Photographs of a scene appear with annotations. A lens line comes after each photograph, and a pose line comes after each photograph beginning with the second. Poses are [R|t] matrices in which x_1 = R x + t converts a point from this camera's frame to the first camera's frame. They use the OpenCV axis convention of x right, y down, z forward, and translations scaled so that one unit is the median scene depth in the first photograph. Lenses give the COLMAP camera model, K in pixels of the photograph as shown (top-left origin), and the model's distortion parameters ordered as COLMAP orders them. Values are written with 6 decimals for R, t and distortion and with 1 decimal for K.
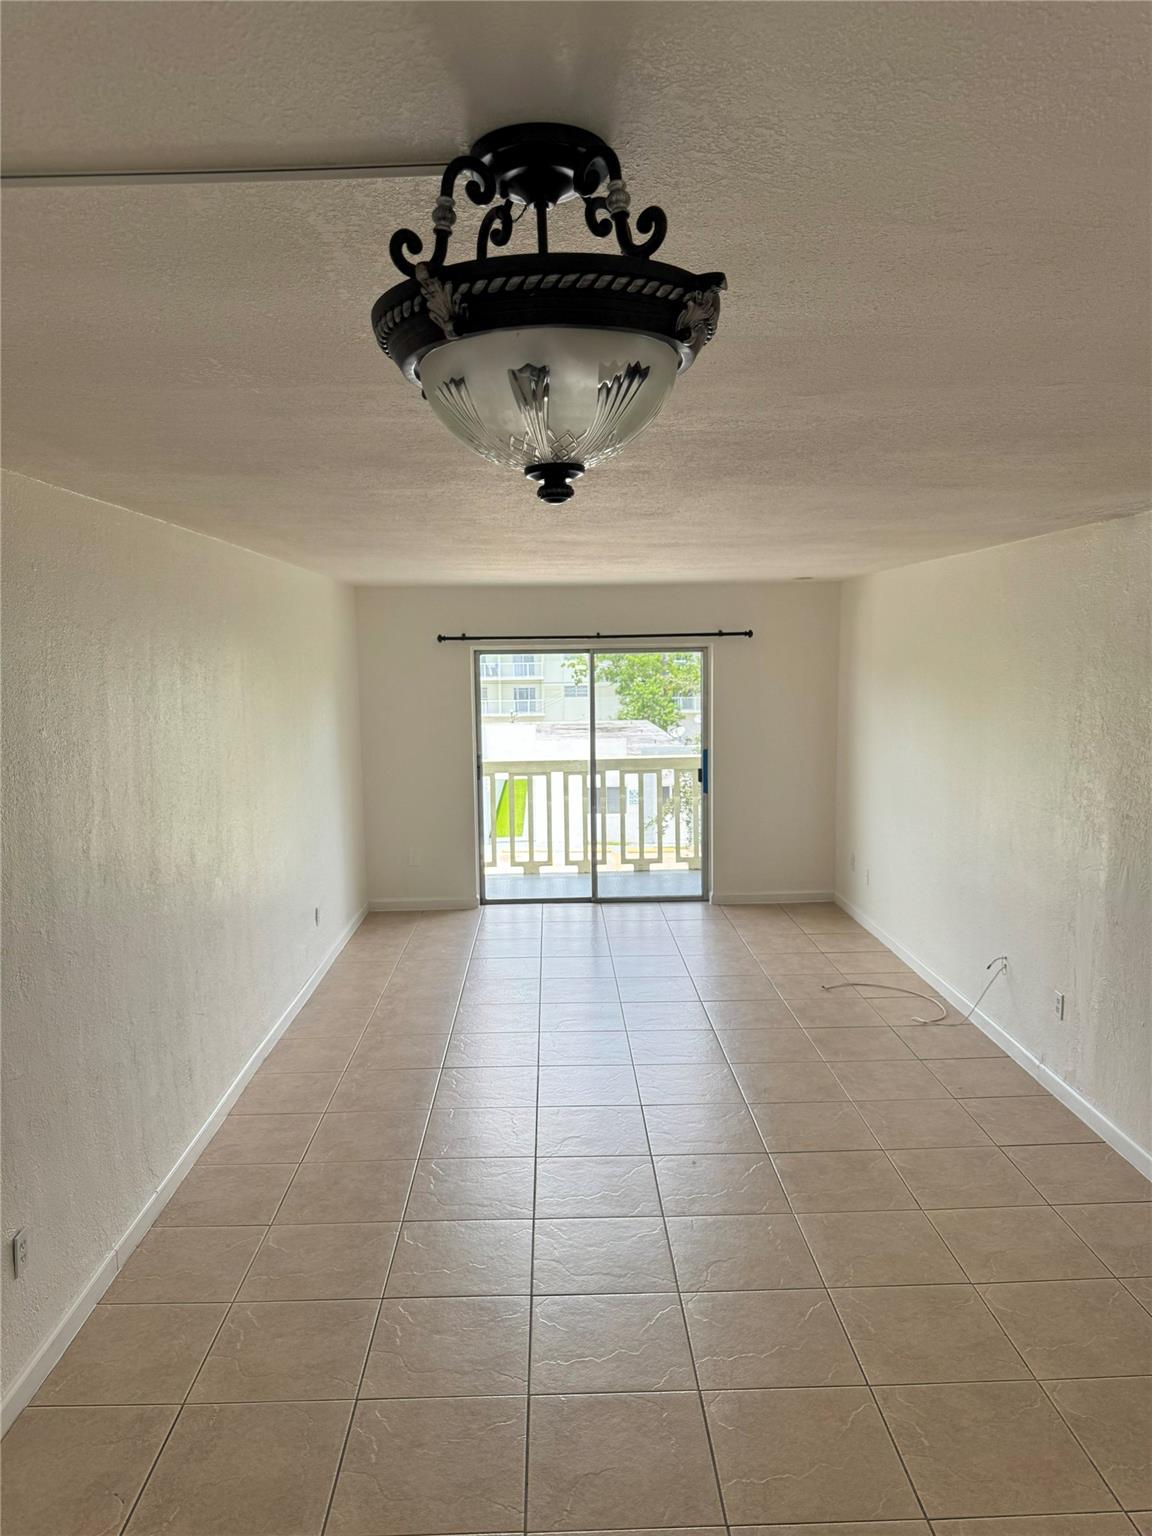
lens RADIAL K [[1107.9, 0, 576.7], [0, 1107.9, 766.1], [0, 0, 1]] dist [0.019795, -0.019552]
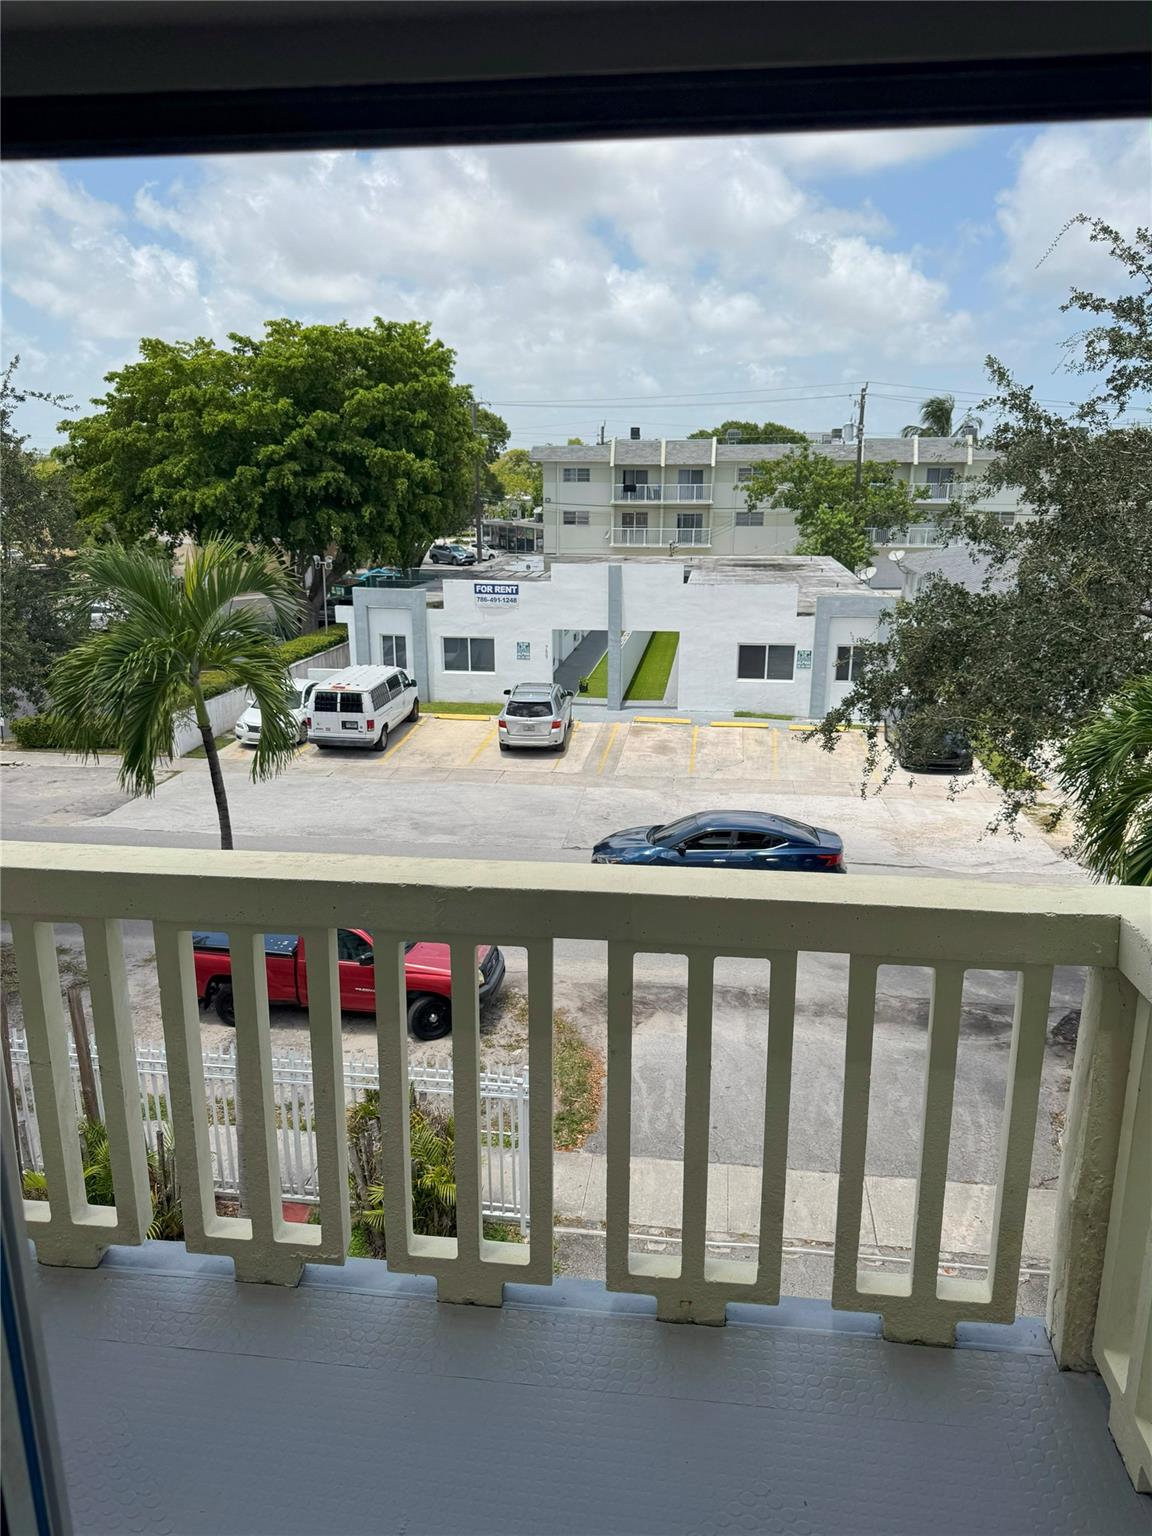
lens RADIAL K [[1107.9, 0, 578.2], [0, 1107.9, 773.7], [0, 0, 1]] dist [0.019795, -0.019552]
pose [[0.987104, 0.053173, -0.150990, 0.009578], [-0.028134, 0.986166, 0.163358, -0.009997], [0.157587, -0.157004, 0.974944, 0.114677]]
